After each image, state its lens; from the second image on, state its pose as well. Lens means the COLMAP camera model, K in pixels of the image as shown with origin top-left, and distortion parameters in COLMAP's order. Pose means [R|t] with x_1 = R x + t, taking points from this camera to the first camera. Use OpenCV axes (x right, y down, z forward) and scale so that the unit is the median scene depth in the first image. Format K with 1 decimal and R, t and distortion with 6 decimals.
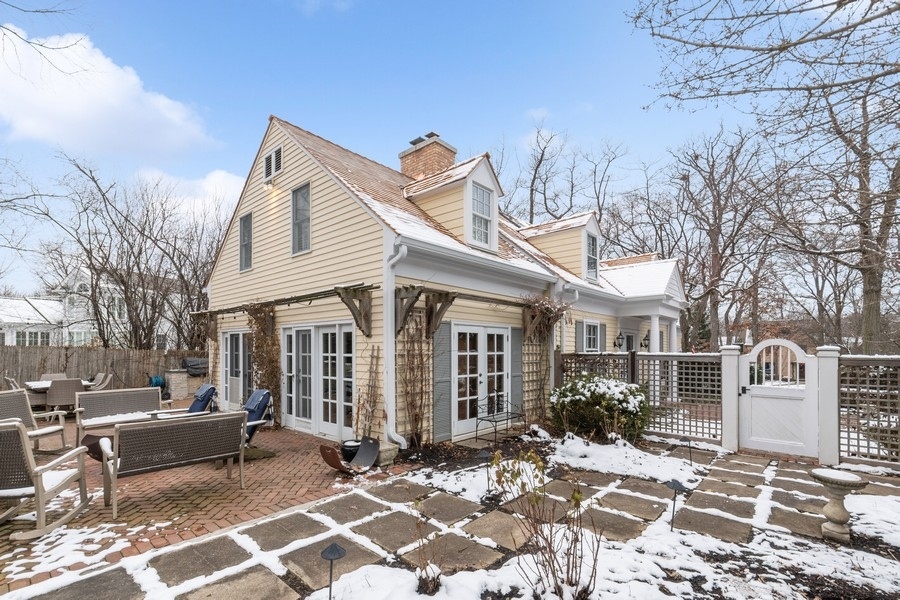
lens RADIAL K [[409.6, 0, 447.7], [0, 409.6, 343.1], [0, 0, 1]] dist [-0.001393, -0.000420]
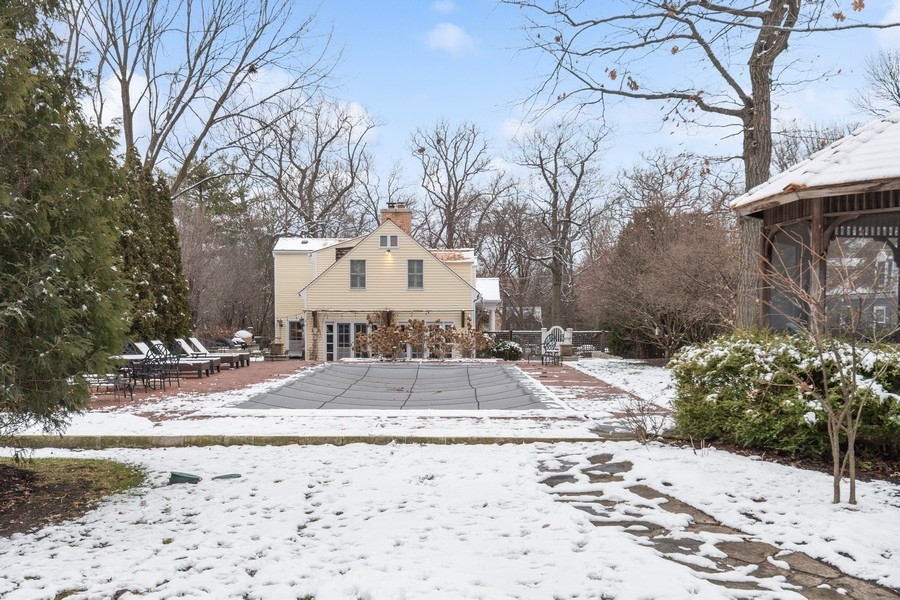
lens RADIAL K [[749.9, 0, 450.0], [0, 749.9, 300.0], [0, 0, 1]] dist [0.004504, 0.000324]
pose [[0.751131, 0.009476, 0.660085, -2.671301], [-0.011488, 0.999933, -0.001282, -0.150535], [-0.660053, -0.006620, 0.751190, -1.997522]]
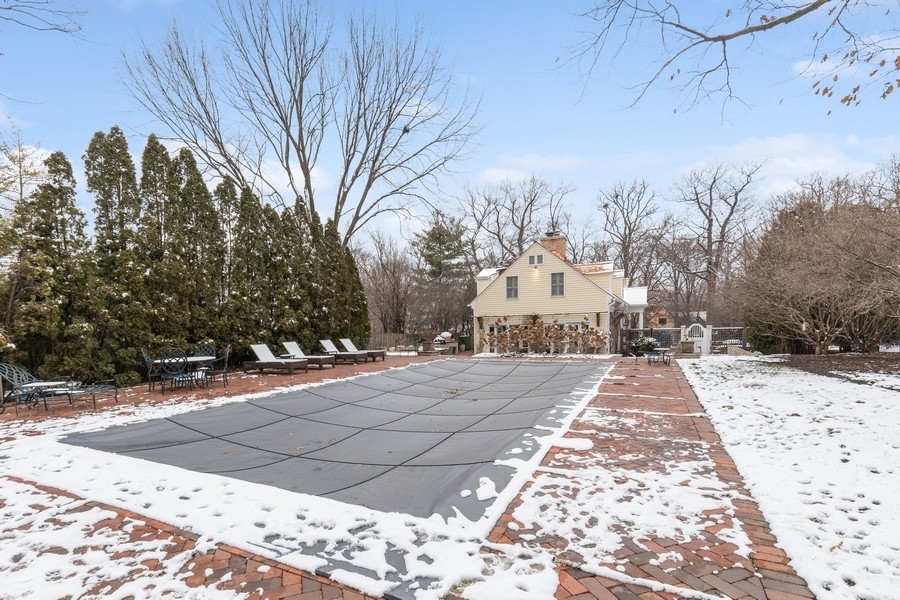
lens RADIAL K [[409.6, 0, 447.7], [0, 409.6, 343.1], [0, 0, 1]] dist [-0.001393, -0.000420]
pose [[0.965619, -0.040247, 0.256827, -1.657976], [0.023760, 0.997471, 0.066979, -0.106324], [-0.258873, -0.058574, 0.964134, -1.367195]]
